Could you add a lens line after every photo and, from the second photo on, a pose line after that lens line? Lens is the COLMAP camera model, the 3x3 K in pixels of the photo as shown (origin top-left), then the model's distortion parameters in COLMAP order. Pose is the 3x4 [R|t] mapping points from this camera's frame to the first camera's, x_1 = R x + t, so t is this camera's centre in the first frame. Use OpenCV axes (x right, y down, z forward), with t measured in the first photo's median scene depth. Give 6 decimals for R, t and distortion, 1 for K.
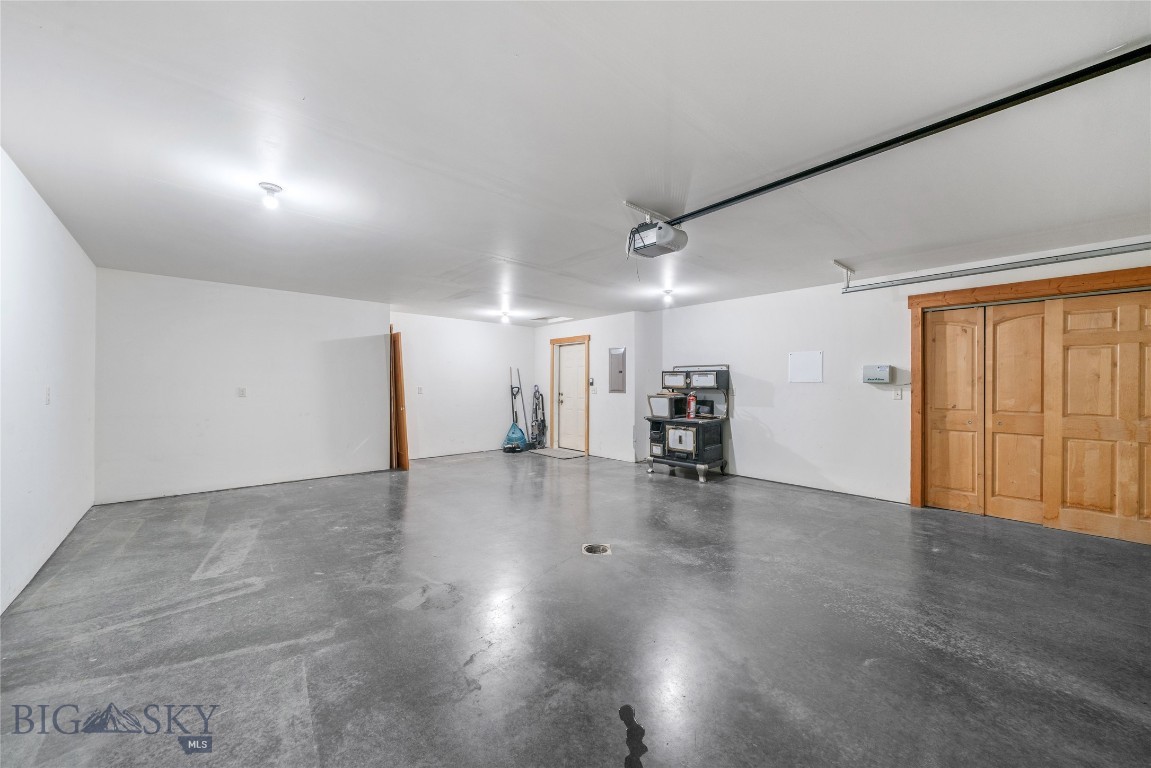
lens RADIAL K [[439.2, 0, 575.5], [0, 439.2, 384.0], [0, 0, 1]] dist [0.000835, 0.000255]
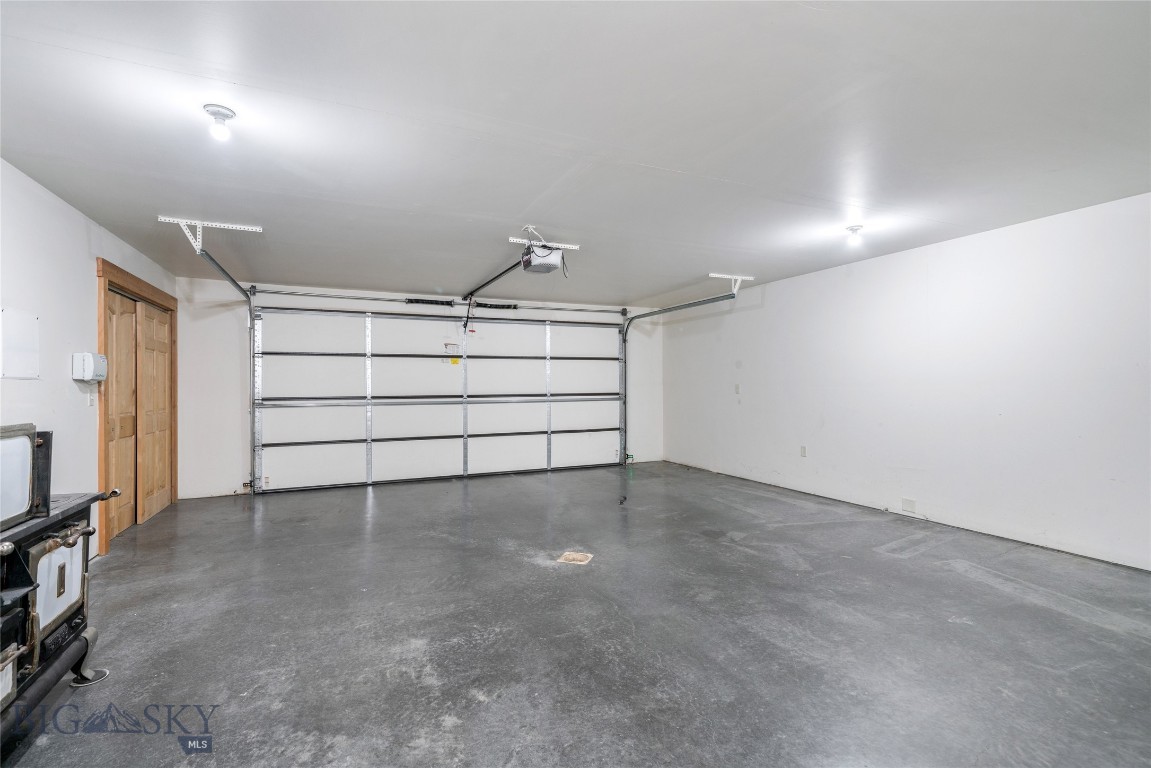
lens RADIAL K [[532.7, 0, 575.5], [0, 532.7, 384.0], [0, 0, 1]] dist [-0.000031, 0.000021]
pose [[-0.956665, 0.005376, 0.291140, -0.302615], [0.002920, 0.999956, -0.008868, 0.016072], [-0.291175, -0.007633, -0.956639, 2.226259]]
